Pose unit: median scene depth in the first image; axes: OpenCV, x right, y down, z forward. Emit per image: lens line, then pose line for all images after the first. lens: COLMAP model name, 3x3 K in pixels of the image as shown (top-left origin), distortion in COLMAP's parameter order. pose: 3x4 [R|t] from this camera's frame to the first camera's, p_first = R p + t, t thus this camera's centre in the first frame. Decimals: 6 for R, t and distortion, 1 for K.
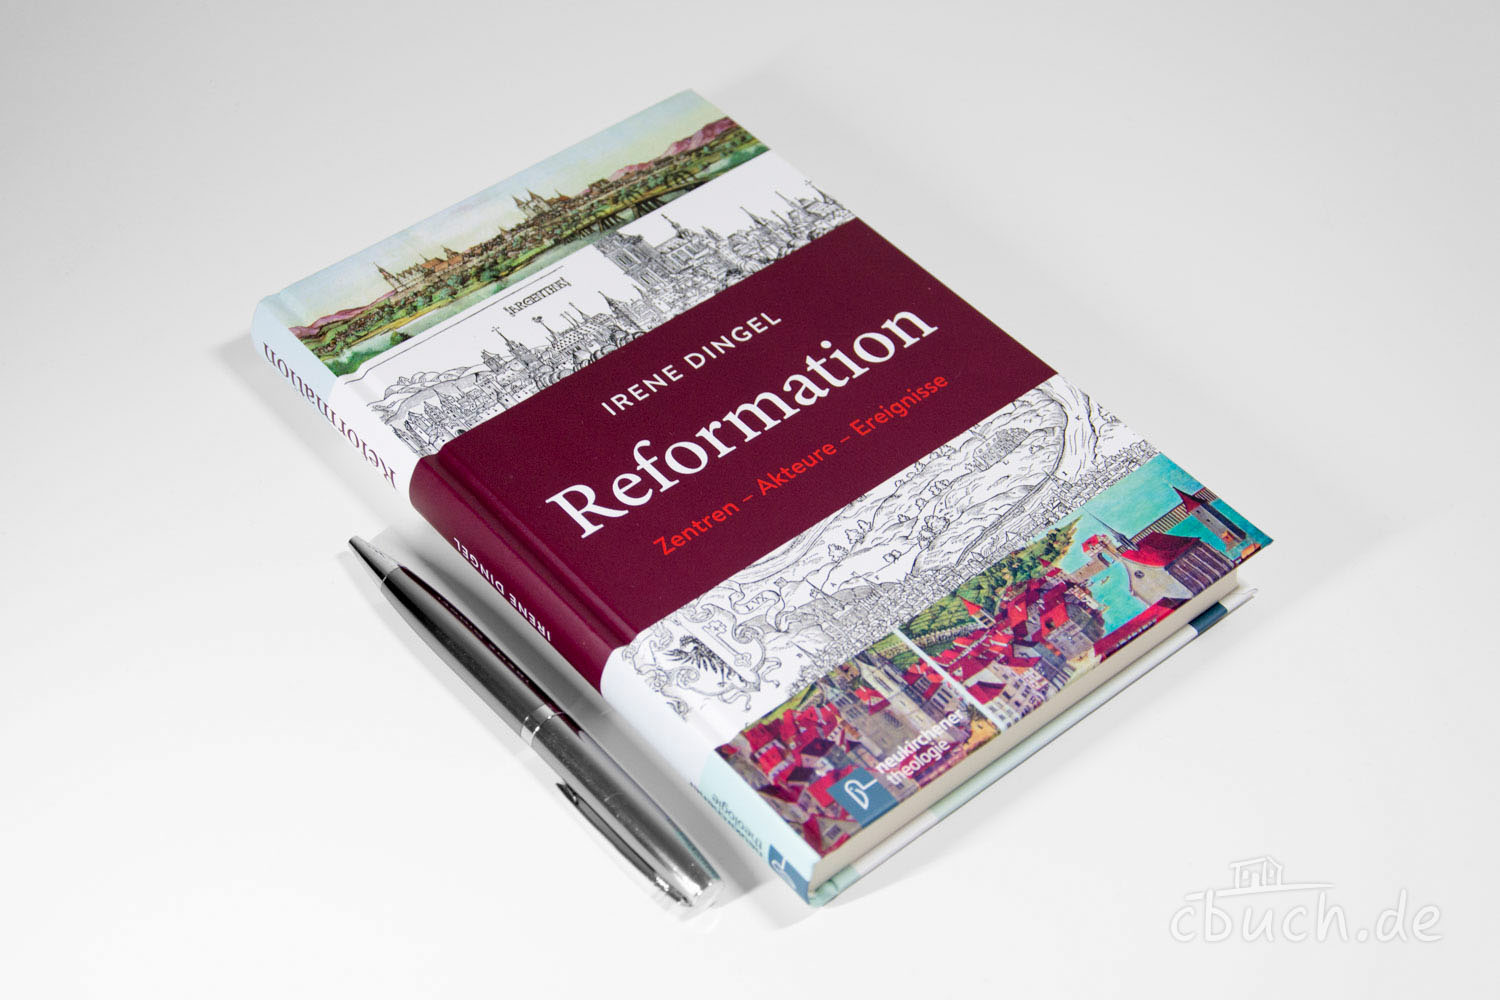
lens RADIAL K [[2377.4, 0, 750.7], [0, 2377.4, 500.8], [0, 0, 1]] dist [-0.044513, 0.000000]
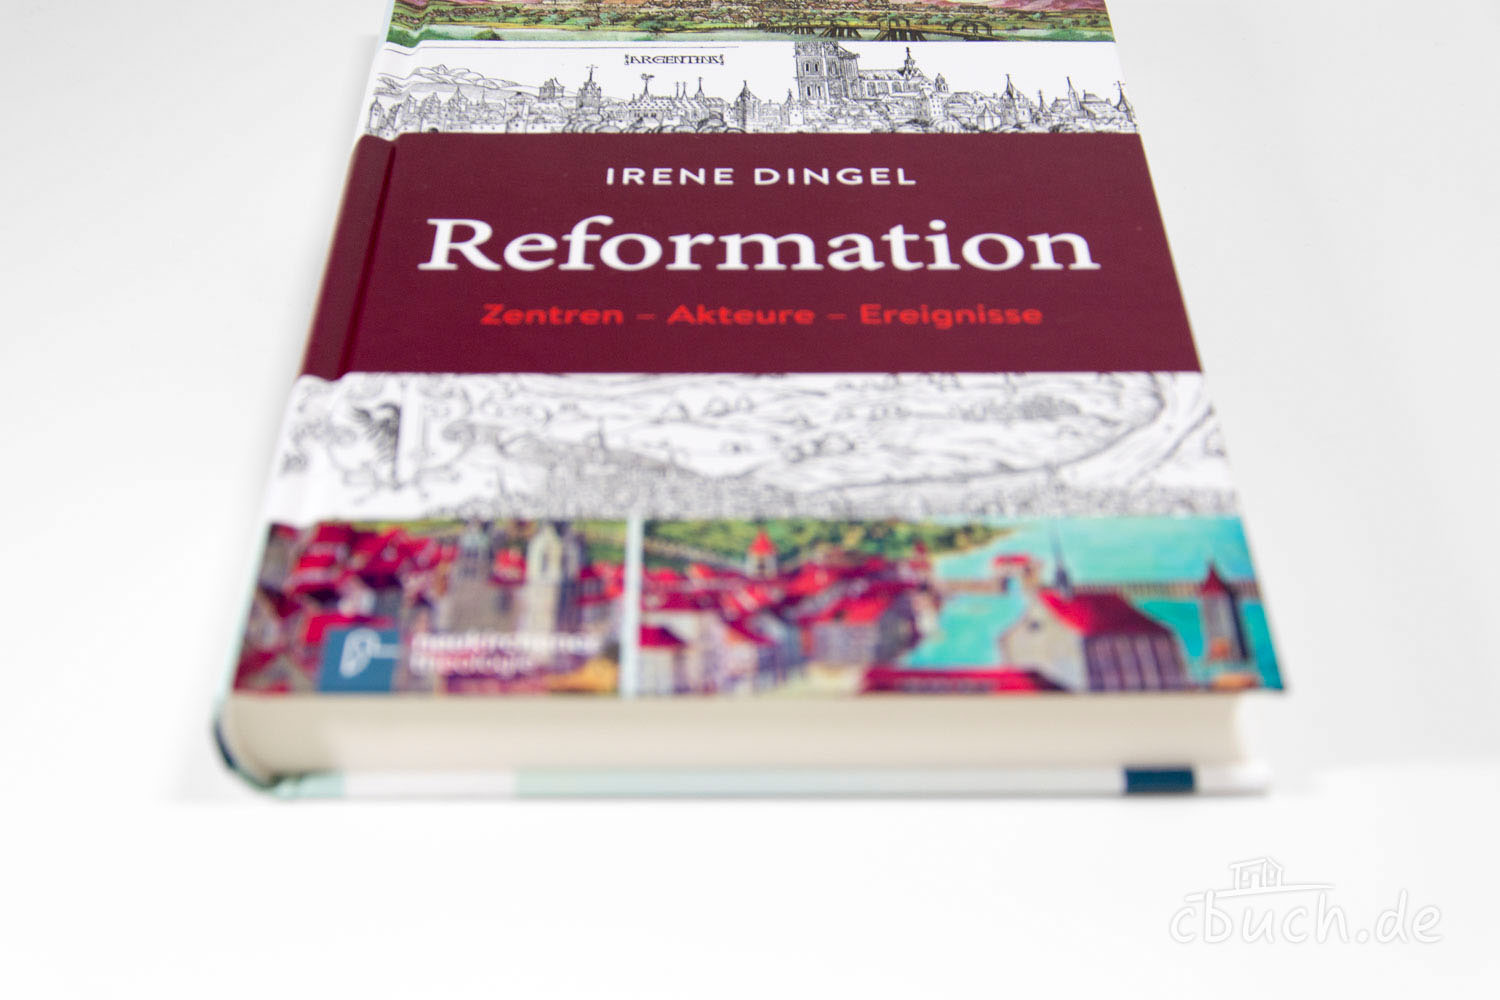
lens RADIAL K [[2377.4, 0, 750.3], [0, 2377.4, 498.8], [0, 0, 1]] dist [-0.044513, 0.000000]
pose [[0.773328, 0.384698, -0.503956, 0.373070], [-0.468078, 0.882563, -0.044562, 0.059394], [0.427630, 0.270352, 0.862579, 0.437373]]
